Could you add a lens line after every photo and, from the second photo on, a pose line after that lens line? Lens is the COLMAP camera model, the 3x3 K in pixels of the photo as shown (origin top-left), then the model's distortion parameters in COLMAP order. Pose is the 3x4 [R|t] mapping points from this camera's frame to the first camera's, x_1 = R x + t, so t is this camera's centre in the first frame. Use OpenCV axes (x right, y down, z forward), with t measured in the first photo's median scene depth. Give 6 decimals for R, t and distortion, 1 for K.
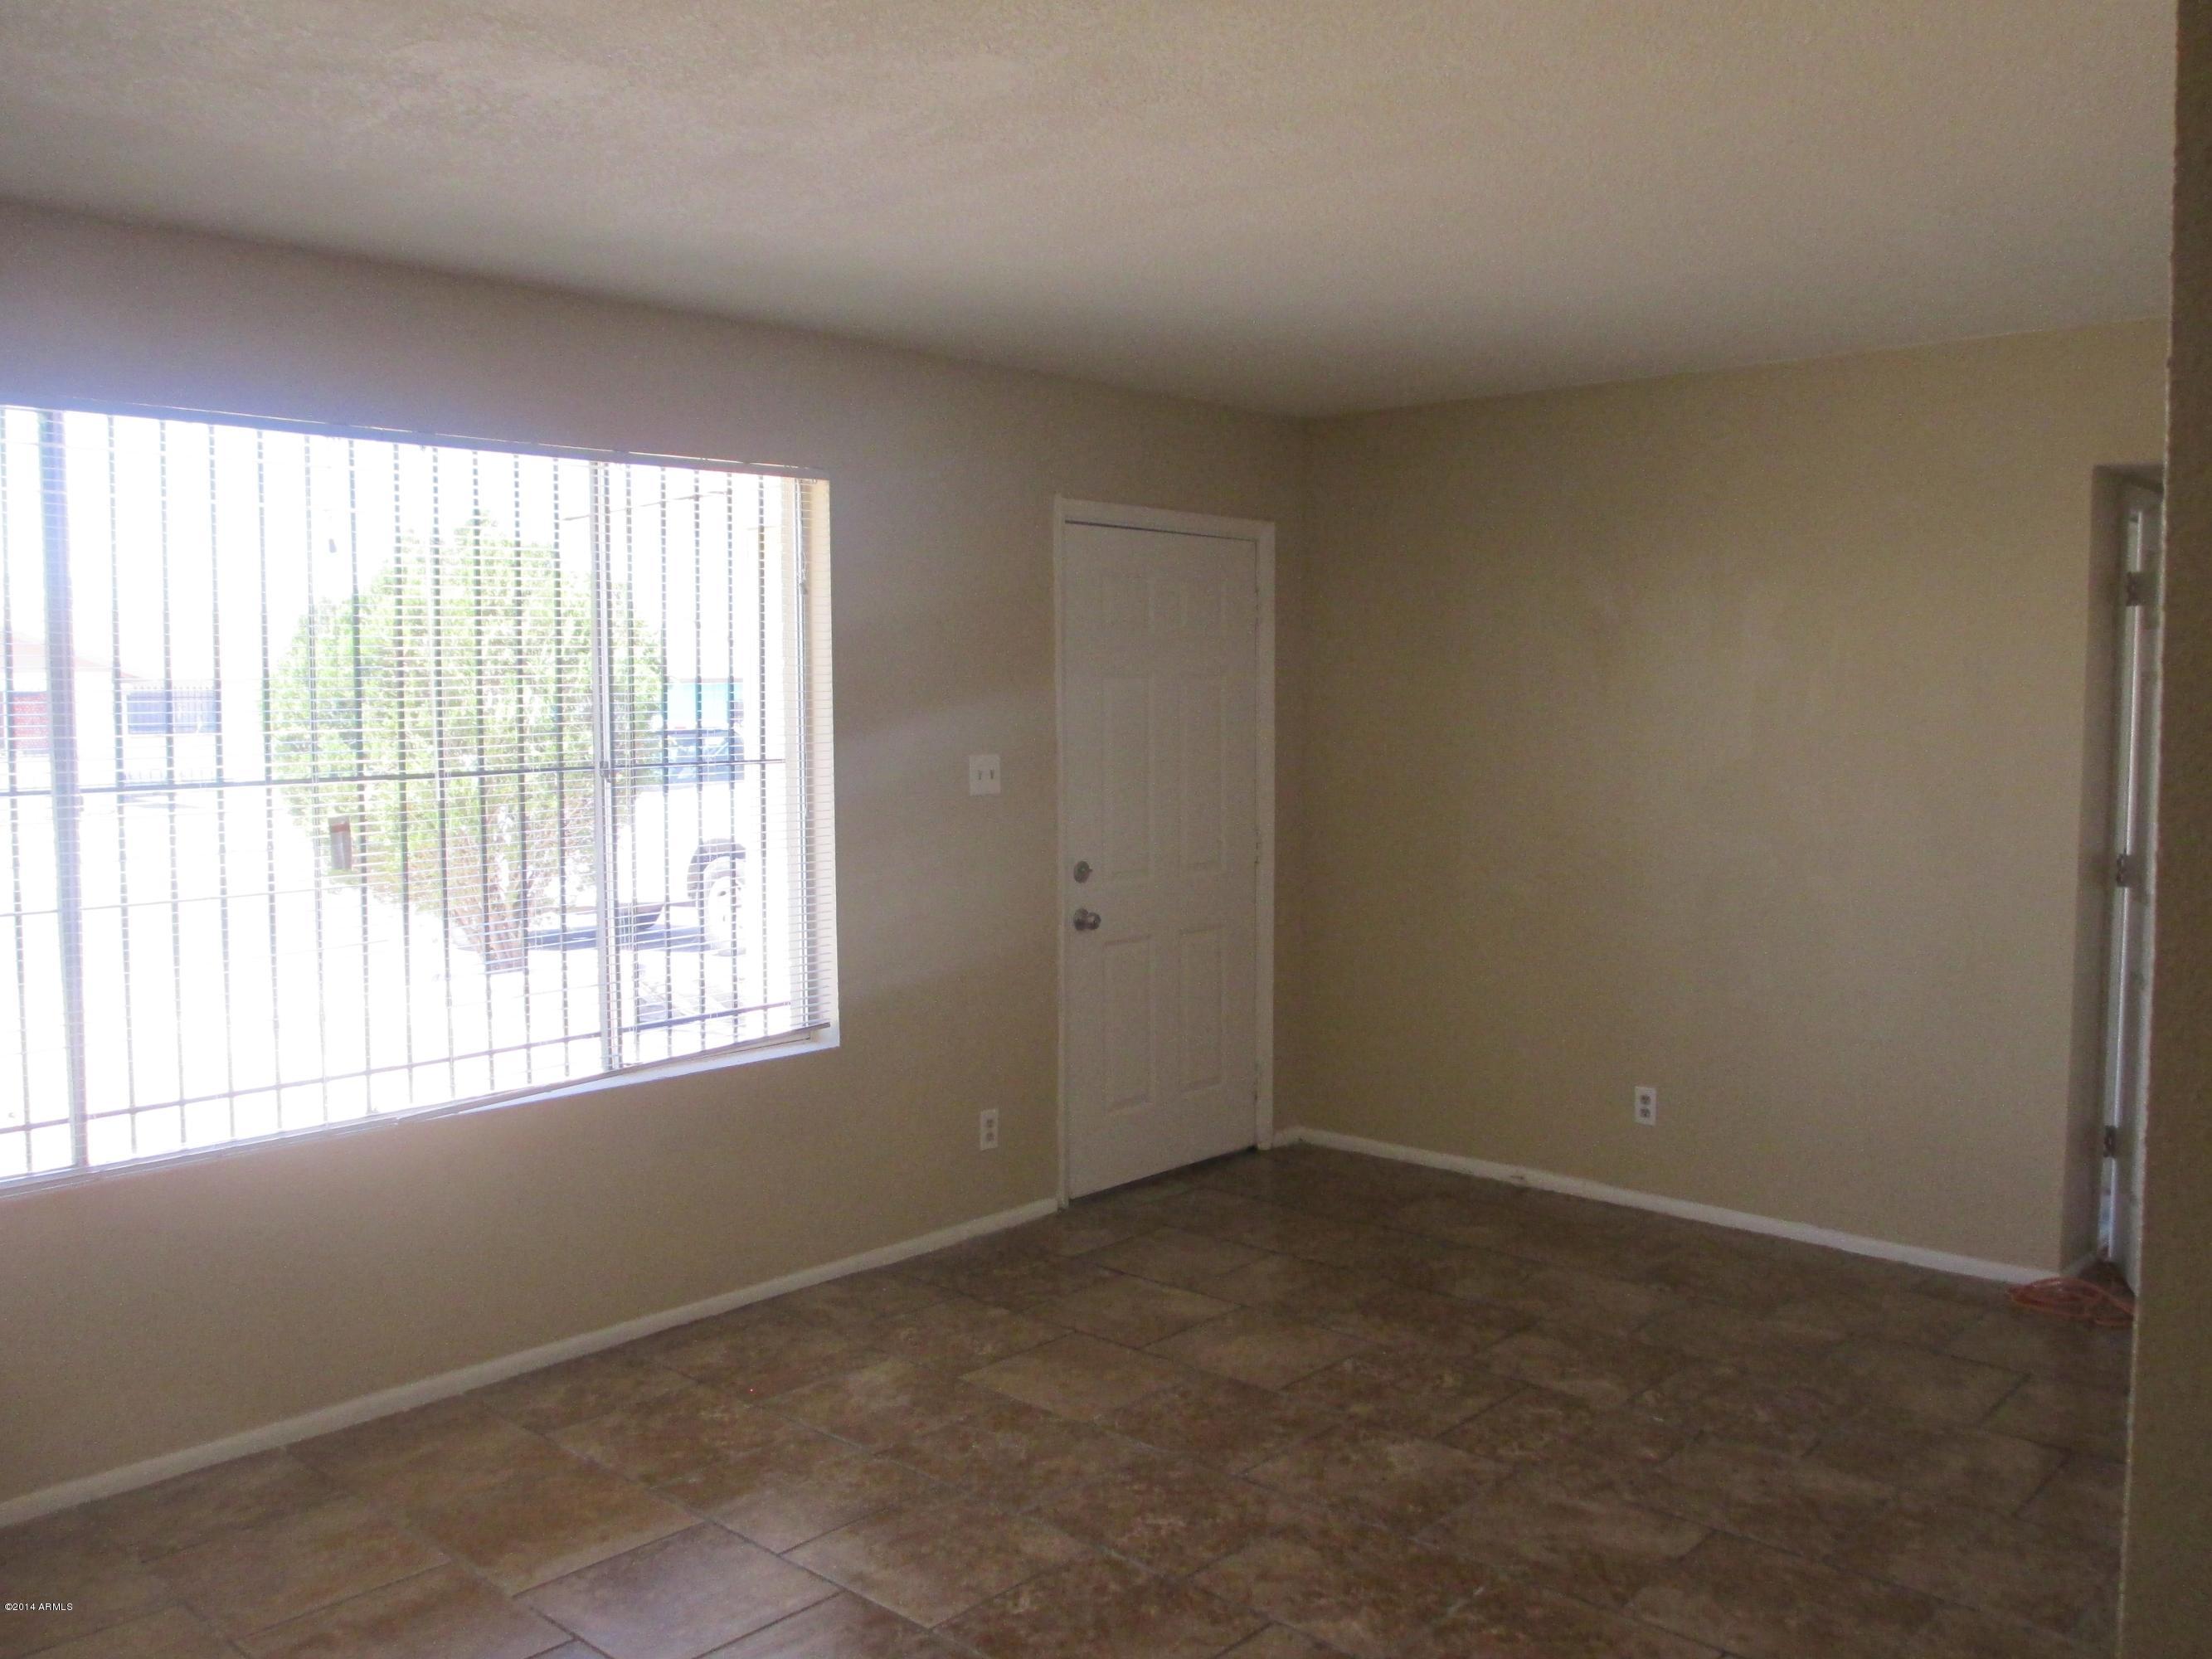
lens RADIAL K [[1841.2, 0, 1106.8], [0, 1841.2, 849.0], [0, 0, 1]] dist [-0.056249, 0.012254]
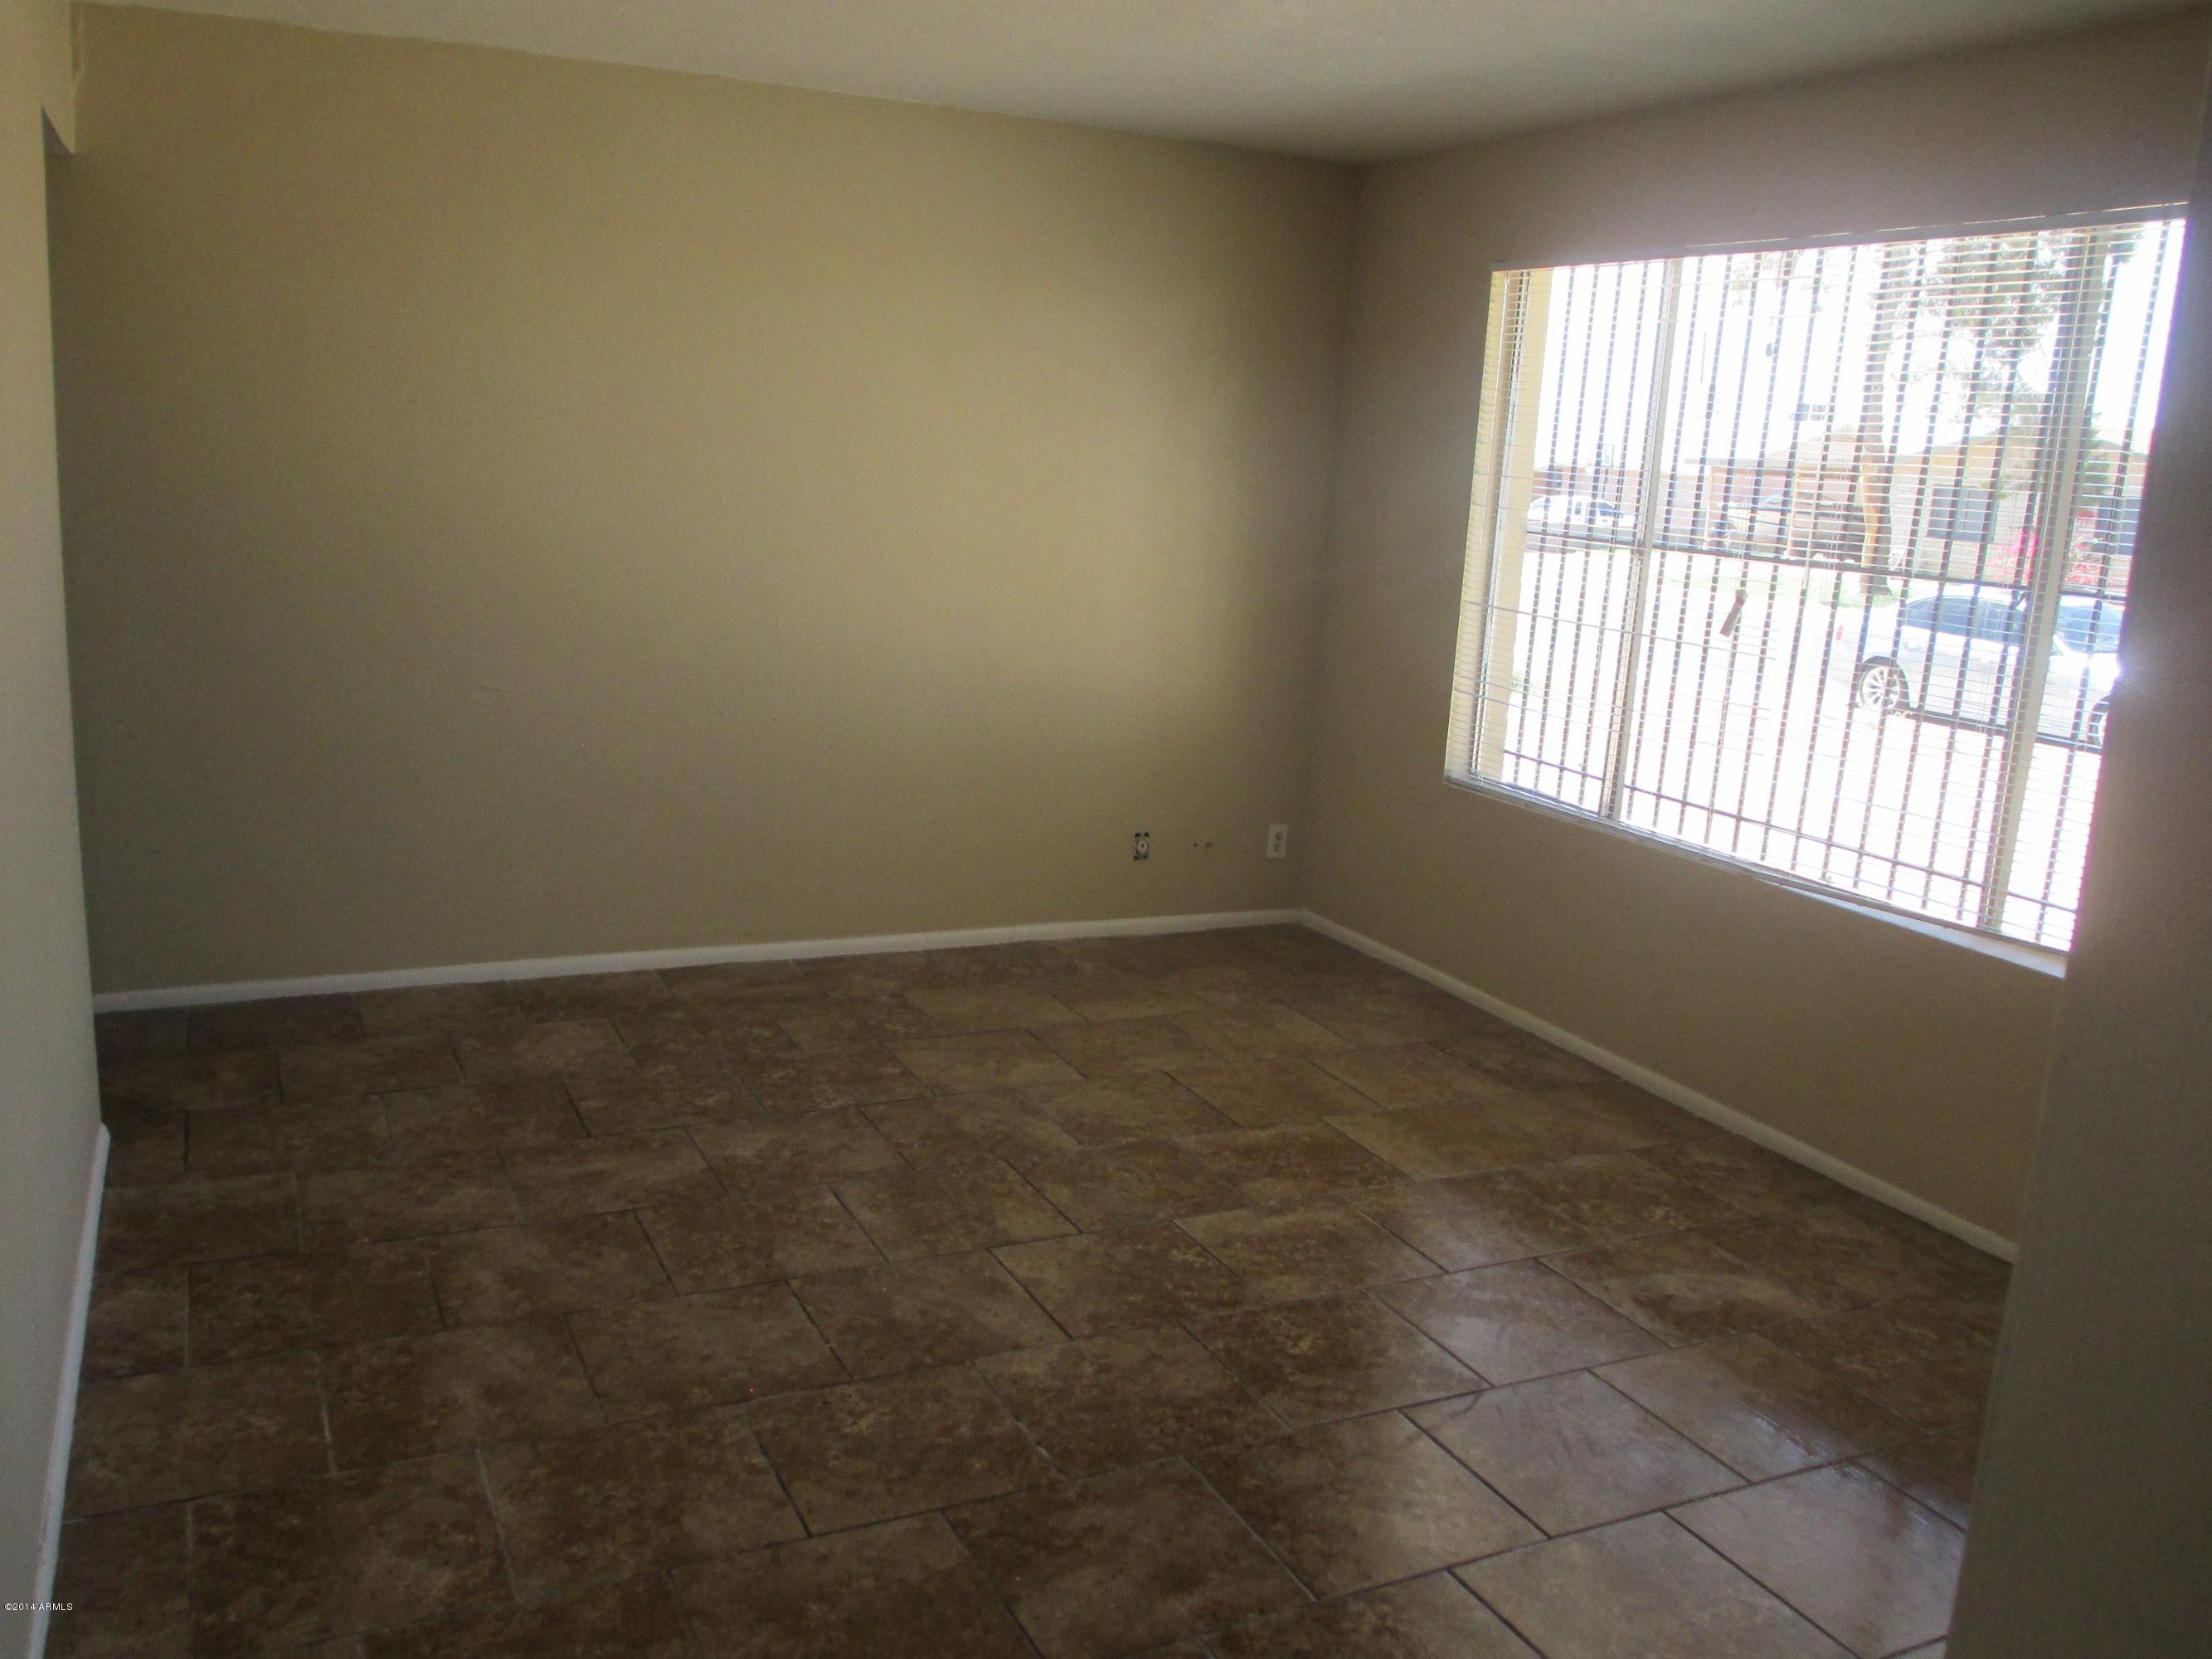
lens RADIAL K [[1841.2, 0, 1102.2], [0, 1841.2, 814.7], [0, 0, 1]] dist [-0.056249, 0.012254]
pose [[-0.363860, 0.178082, -0.914272, 0.835913], [-0.129897, 0.962261, 0.239126, -0.108866], [0.922352, 0.205769, -0.326996, 1.074683]]
